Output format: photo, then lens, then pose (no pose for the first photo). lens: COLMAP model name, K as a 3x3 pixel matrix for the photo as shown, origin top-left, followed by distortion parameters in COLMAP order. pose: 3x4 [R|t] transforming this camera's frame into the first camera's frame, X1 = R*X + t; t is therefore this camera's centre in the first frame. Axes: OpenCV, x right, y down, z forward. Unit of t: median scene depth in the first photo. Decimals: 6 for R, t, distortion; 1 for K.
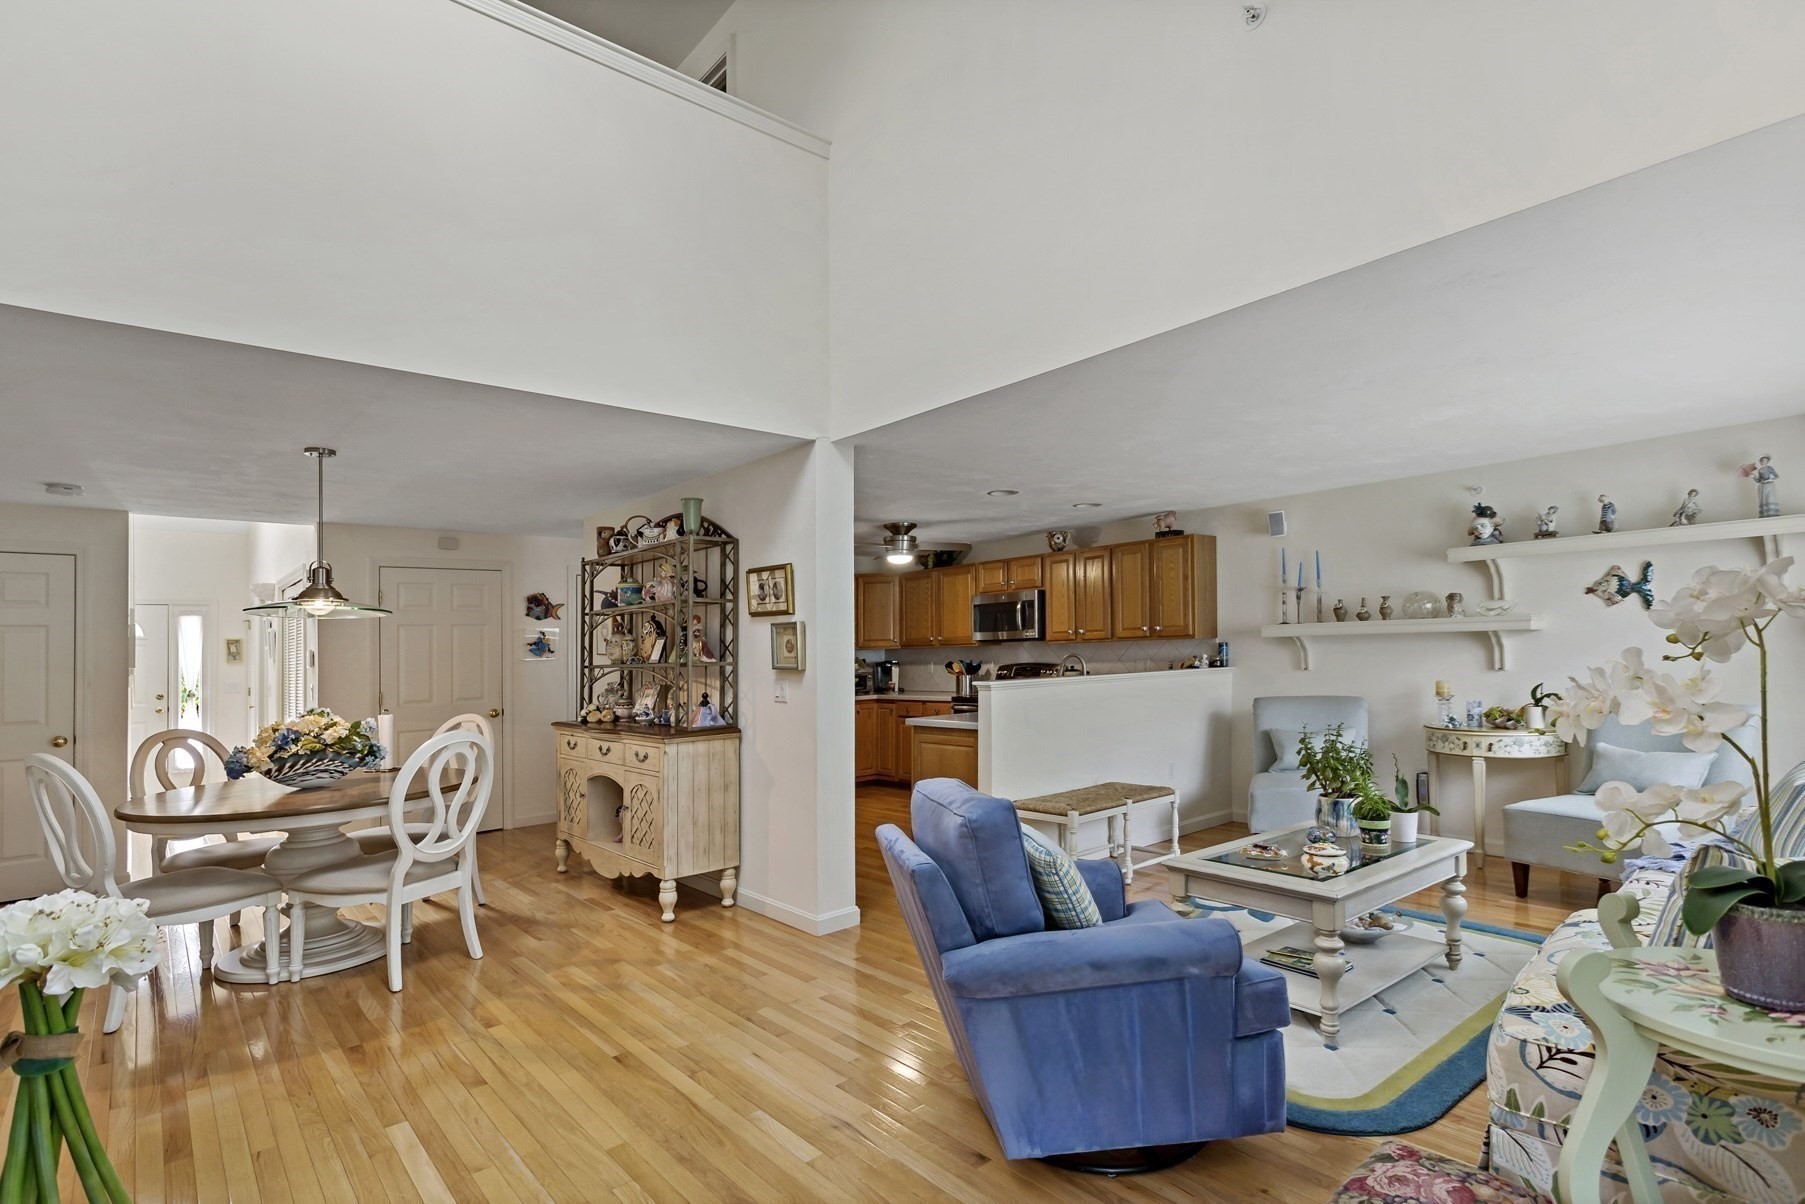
lens RADIAL K [[889.5, 0, 931.1], [0, 889.5, 632.3], [0, 0, 1]] dist [0.005518, -0.001474]
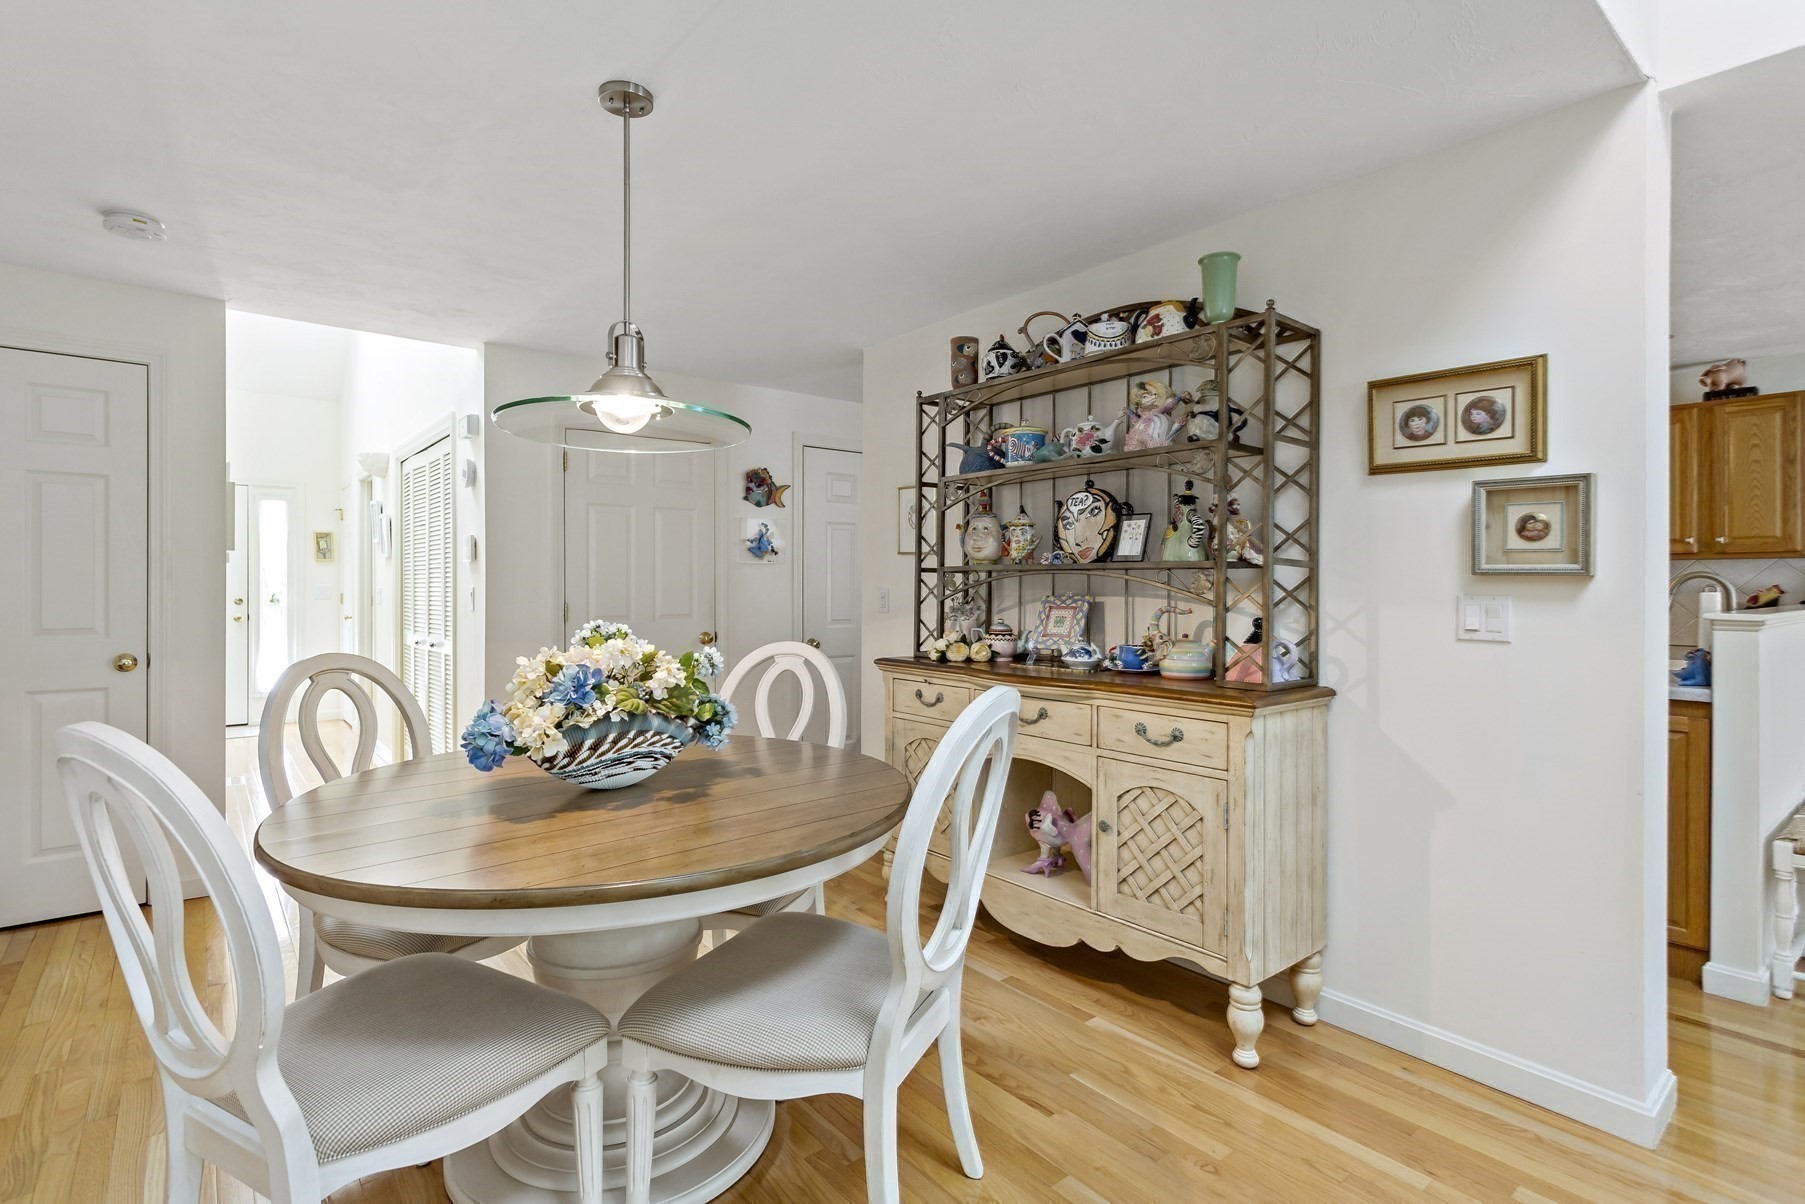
lens RADIAL K [[889.5, 0, 864.4], [0, 889.5, 595.8], [0, 0, 1]] dist [0.005518, -0.001474]
pose [[0.996739, 0.030041, -0.074893, -0.454915], [-0.027315, 0.998936, 0.037166, 0.041891], [0.075930, -0.035000, 0.996499, 0.458215]]
